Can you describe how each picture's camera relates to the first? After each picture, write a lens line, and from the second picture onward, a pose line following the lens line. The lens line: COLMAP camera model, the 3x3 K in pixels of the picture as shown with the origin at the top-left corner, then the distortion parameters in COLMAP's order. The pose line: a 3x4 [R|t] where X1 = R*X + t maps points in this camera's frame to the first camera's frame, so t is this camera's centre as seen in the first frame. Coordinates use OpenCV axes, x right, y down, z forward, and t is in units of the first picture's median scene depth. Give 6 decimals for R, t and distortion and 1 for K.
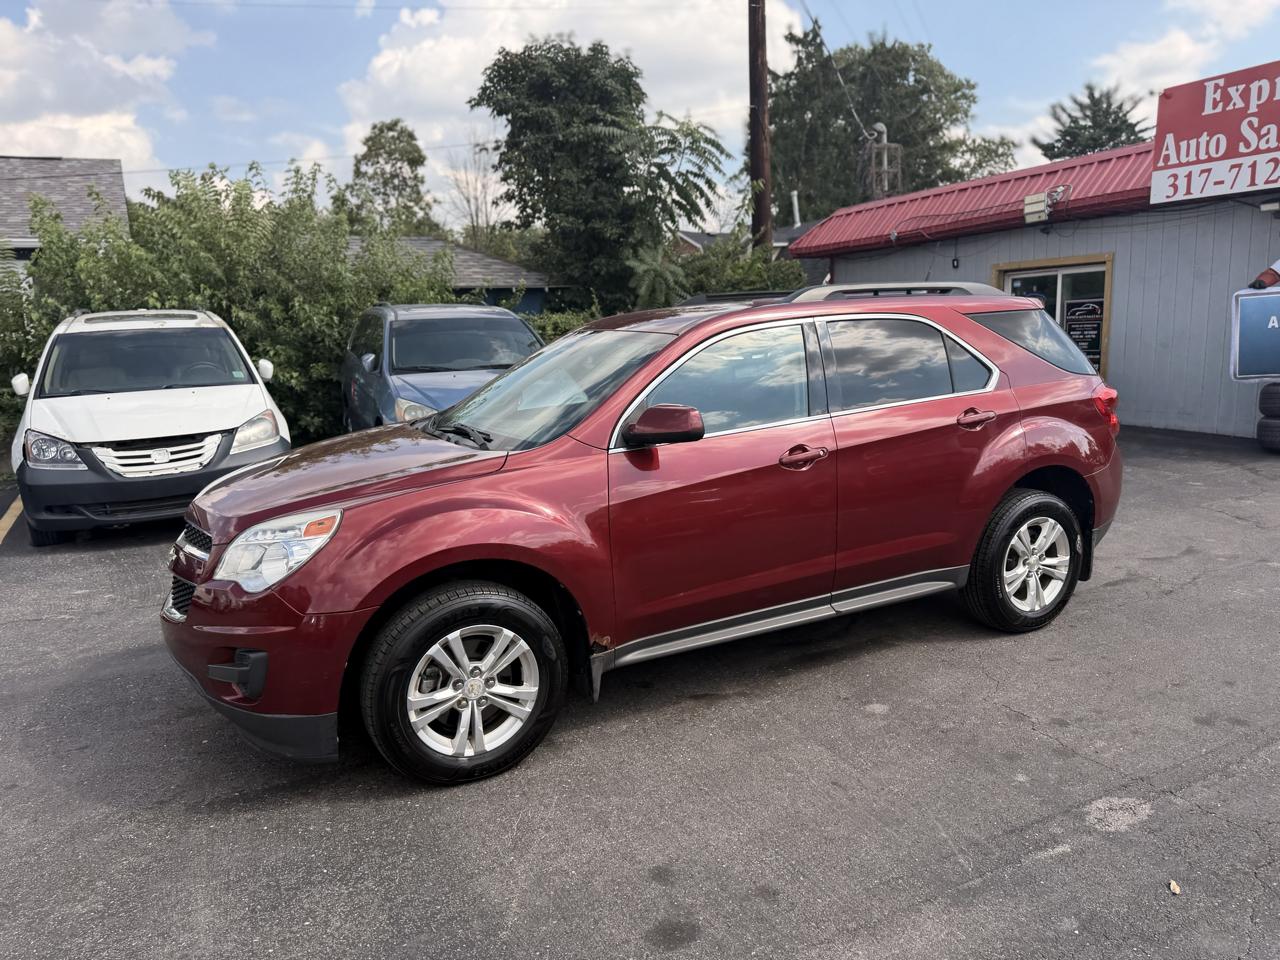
lens RADIAL K [[907.8, 0, 642.2], [0, 907.8, 488.1], [0, 0, 1]] dist [0.017471, -0.023677]
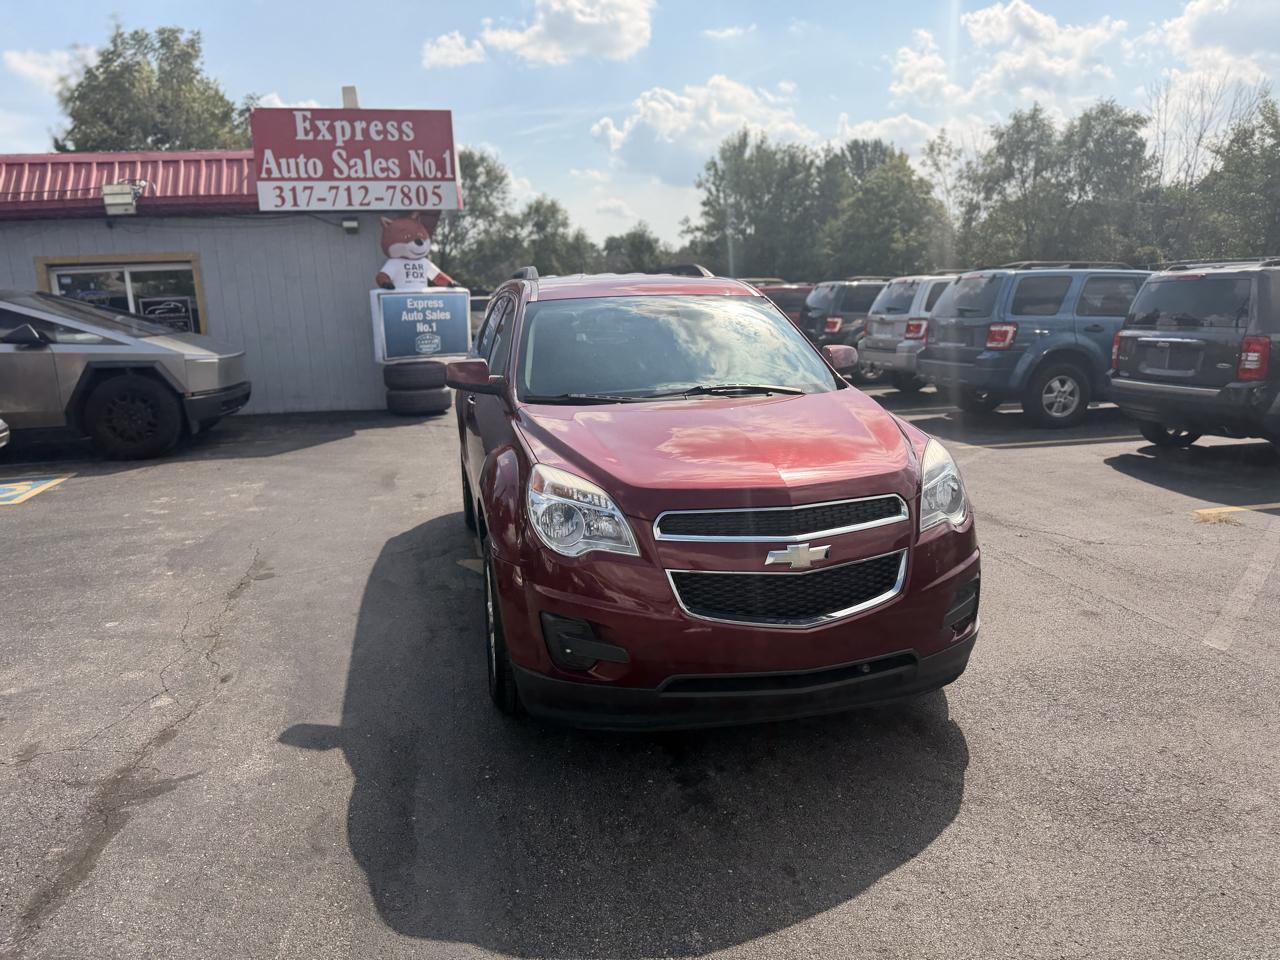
lens RADIAL K [[907.8, 0, 645.9], [0, 907.8, 485.3], [0, 0, 1]] dist [0.017471, -0.023677]
pose [[0.248750, -0.175492, 0.952537, -0.483738], [0.195554, 0.972295, 0.128064, -0.042179], [-0.948621, 0.154417, 0.276177, 0.336907]]
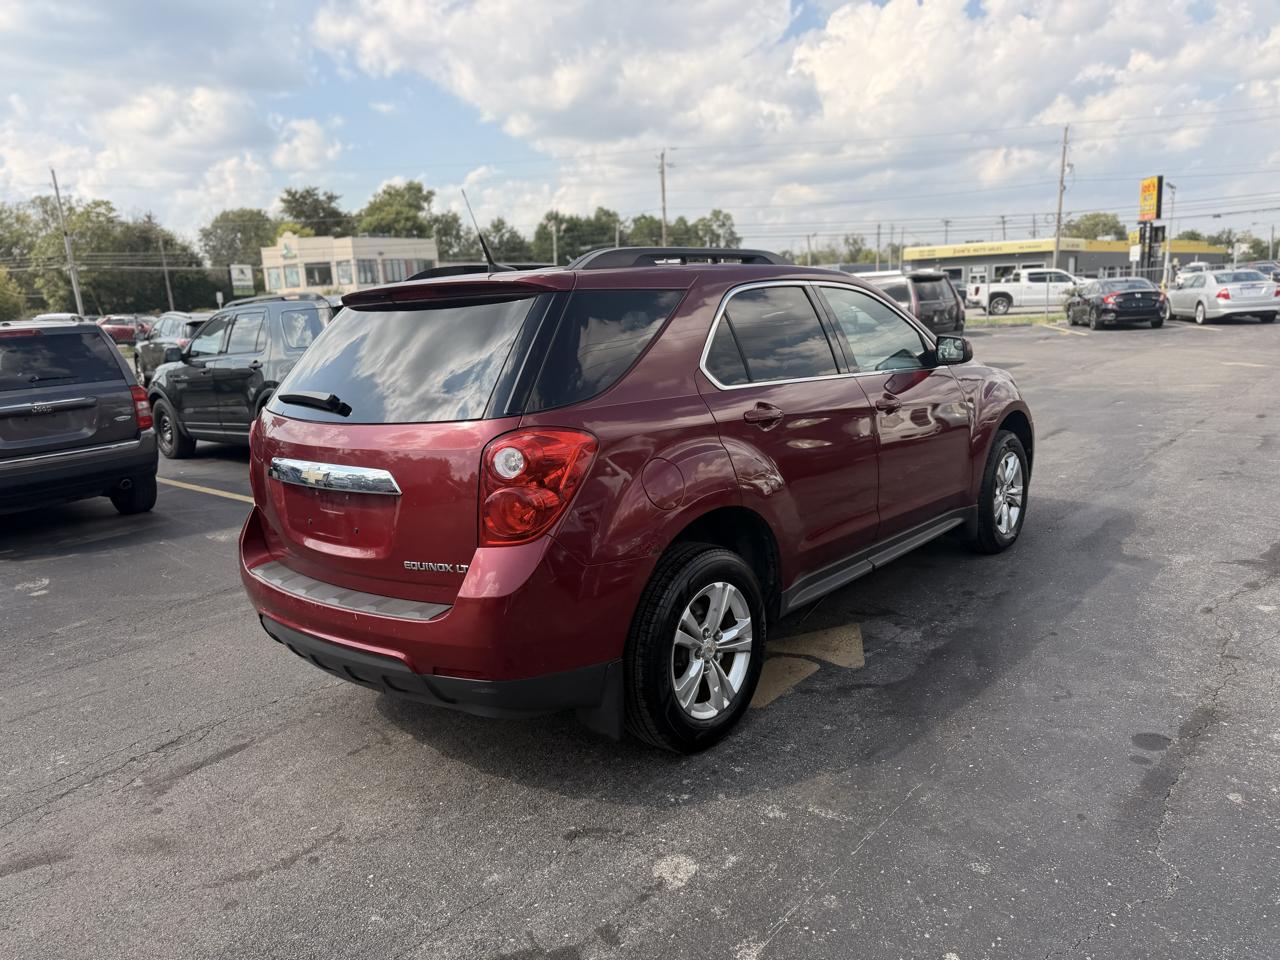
lens RADIAL K [[907.8, 0, 647.0], [0, 907.8, 497.0], [0, 0, 1]] dist [0.017471, -0.023677]
pose [[-0.922342, 0.158821, -0.352224, 0.251934], [0.013589, 0.924381, 0.381227, -0.168012], [0.386136, 0.346836, -0.854754, 0.903797]]
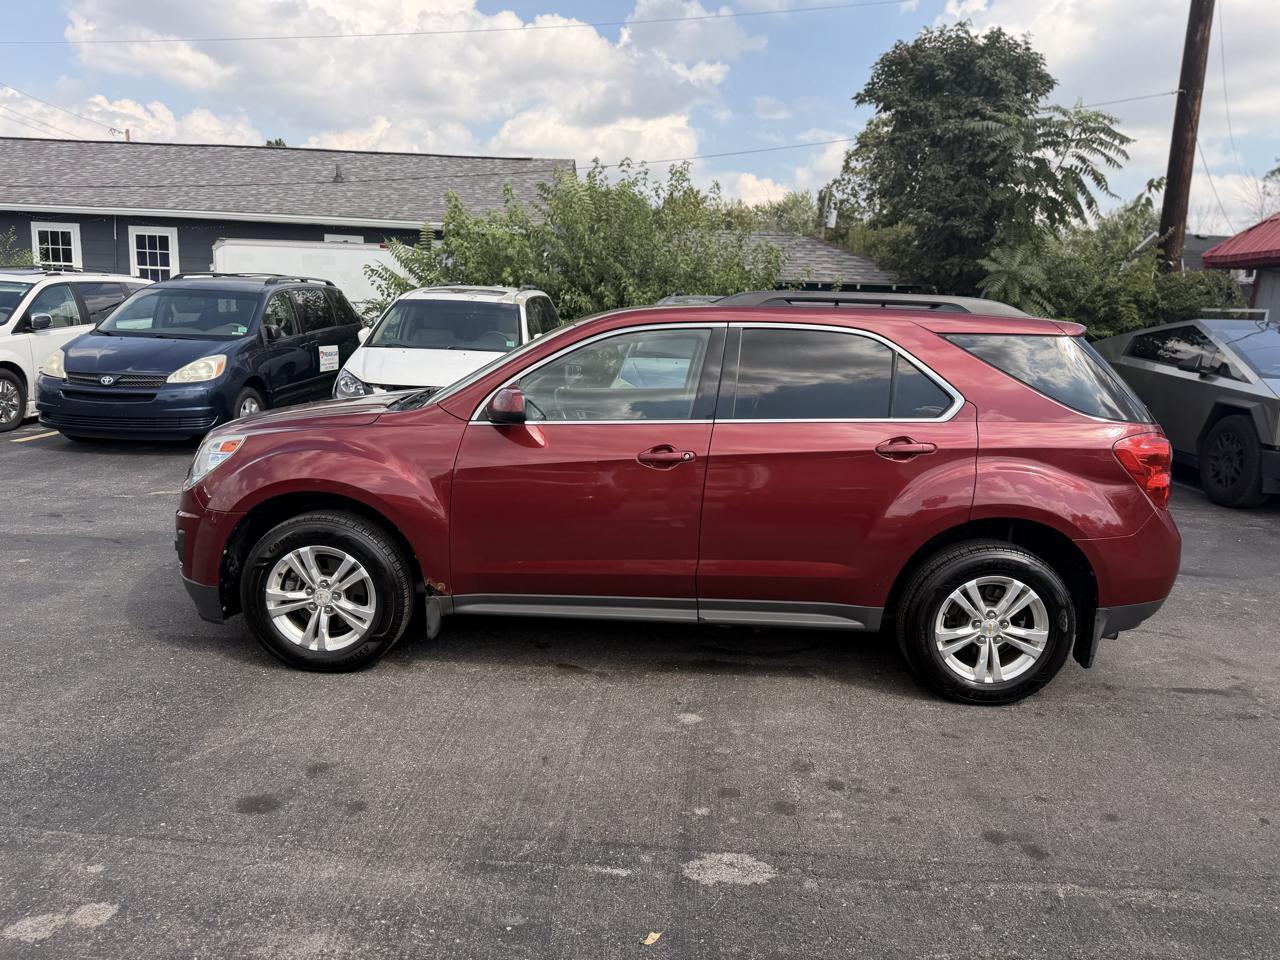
lens RADIAL K [[907.8, 0, 644.6], [0, 907.8, 481.0], [0, 0, 1]] dist [0.017471, -0.023677]
pose [[0.867496, 0.158395, -0.471553, 0.256238], [-0.158934, 0.986519, 0.038988, -0.017384], [0.471372, 0.041124, 0.880975, 0.039373]]
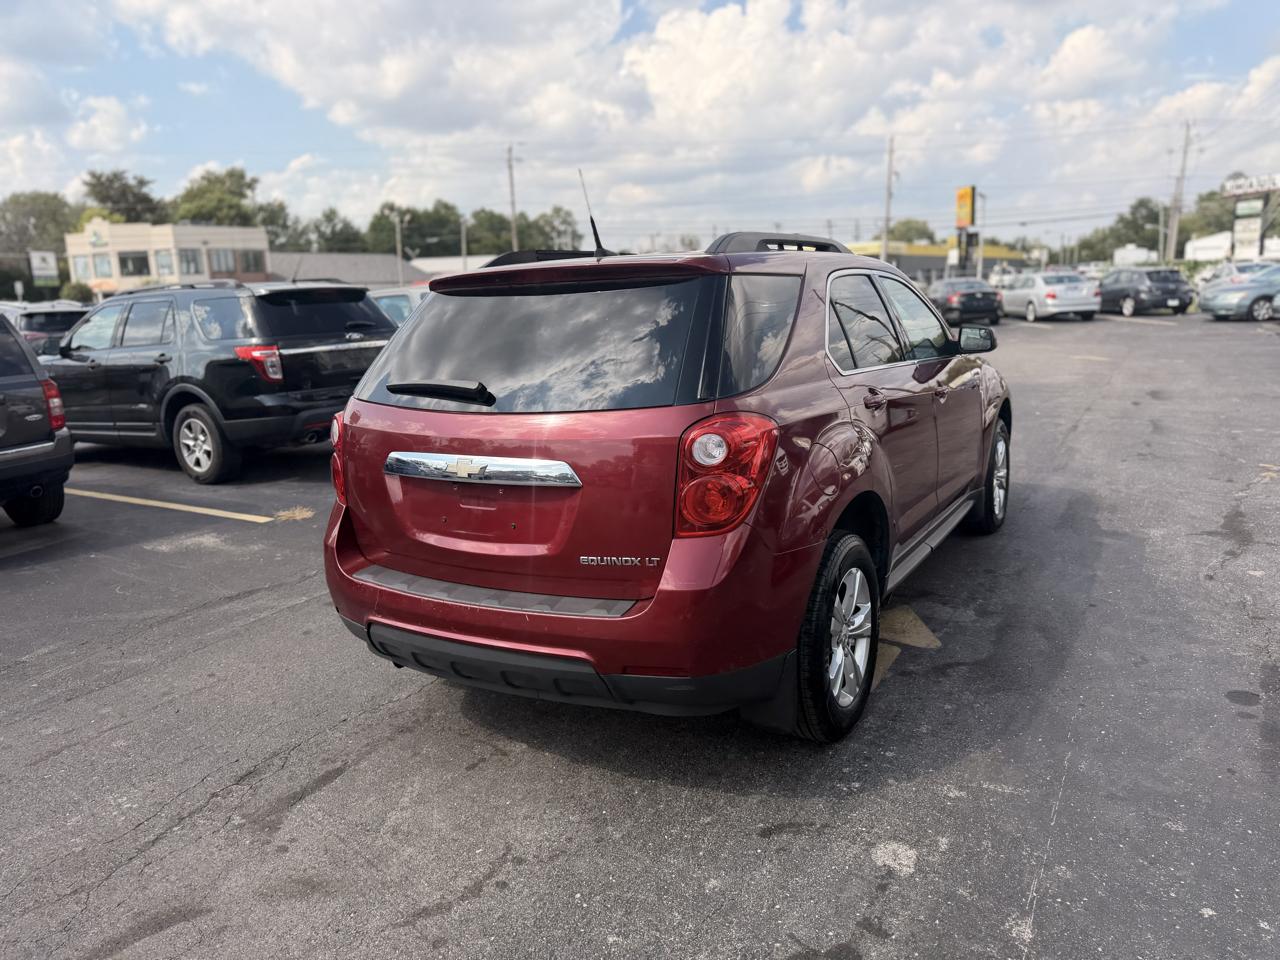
lens RADIAL K [[907.8, 0, 647.4], [0, 907.8, 483.7], [0, 0, 1]] dist [0.017471, -0.023677]
pose [[-0.843136, 0.177848, -0.507437, 0.343248], [-0.027112, 0.928454, 0.370455, -0.161854], [0.537017, 0.326102, -0.777991, 0.848679]]
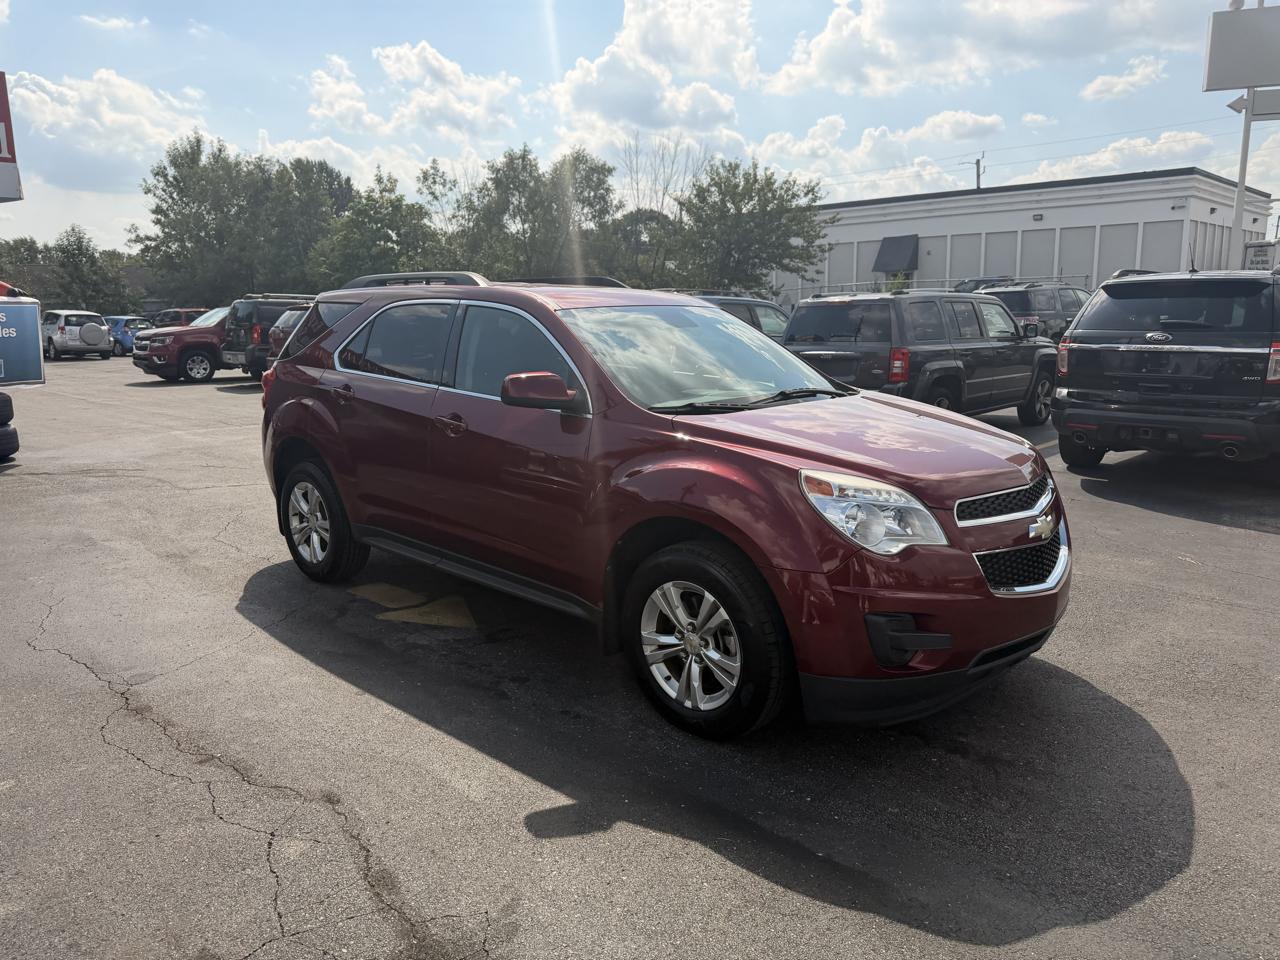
lens RADIAL K [[907.8, 0, 637.8], [0, 907.8, 479.5], [0, 0, 1]] dist [0.017471, -0.023677]
pose [[-0.321199, -0.142610, 0.936212, -0.463473], [0.193646, 0.957817, 0.212338, -0.092060], [-0.927002, 0.249497, -0.280034, 0.608824]]
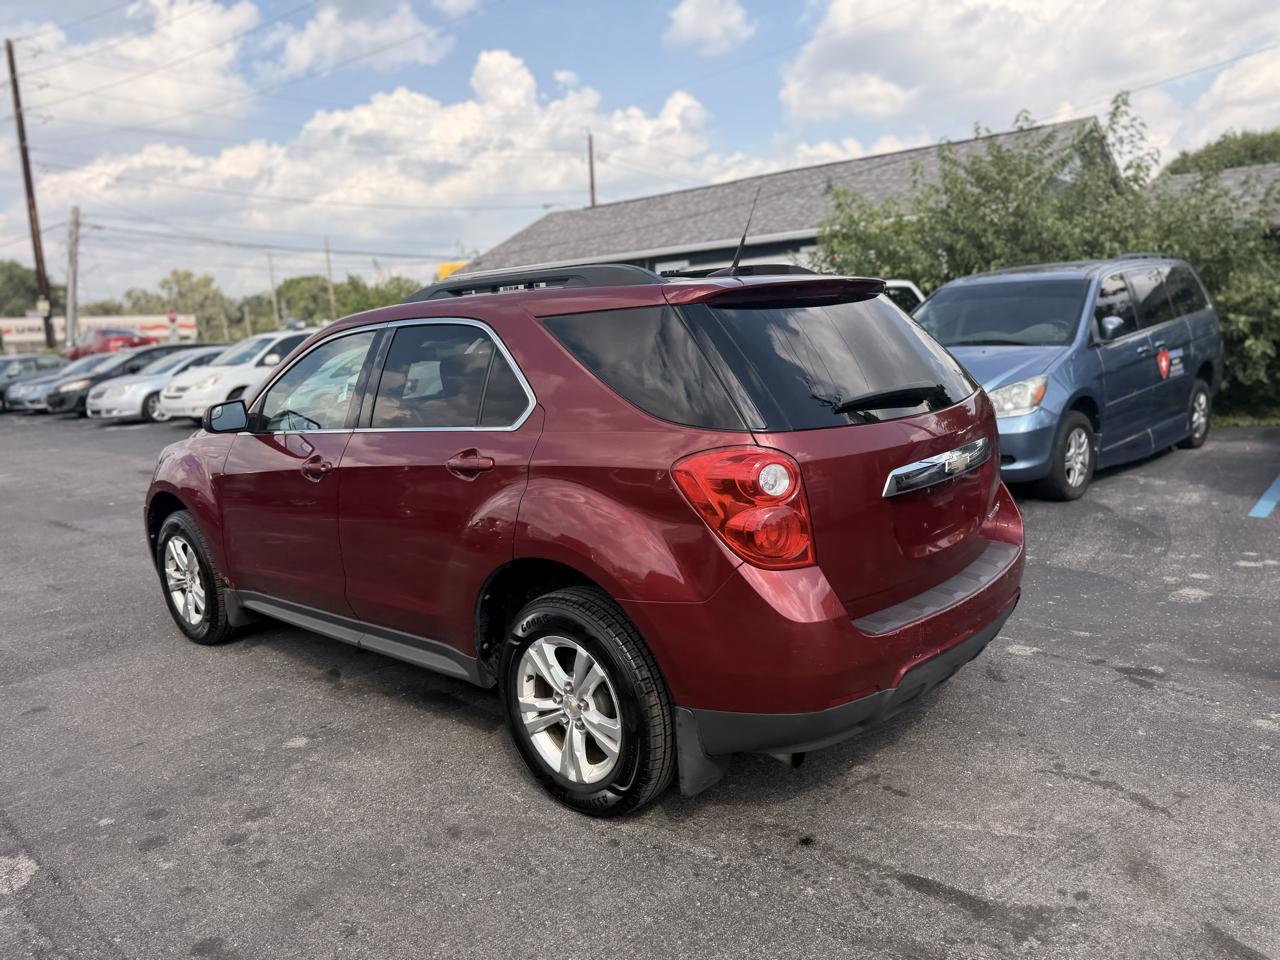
lens RADIAL K [[907.8, 0, 647.5], [0, 907.8, 484.7], [0, 0, 1]] dist [0.017471, -0.023677]
pose [[0.355466, 0.178867, -0.917415, 0.485715], [-0.125743, 0.981748, 0.142689, -0.081363], [0.926193, 0.064637, 0.371469, 0.387907]]
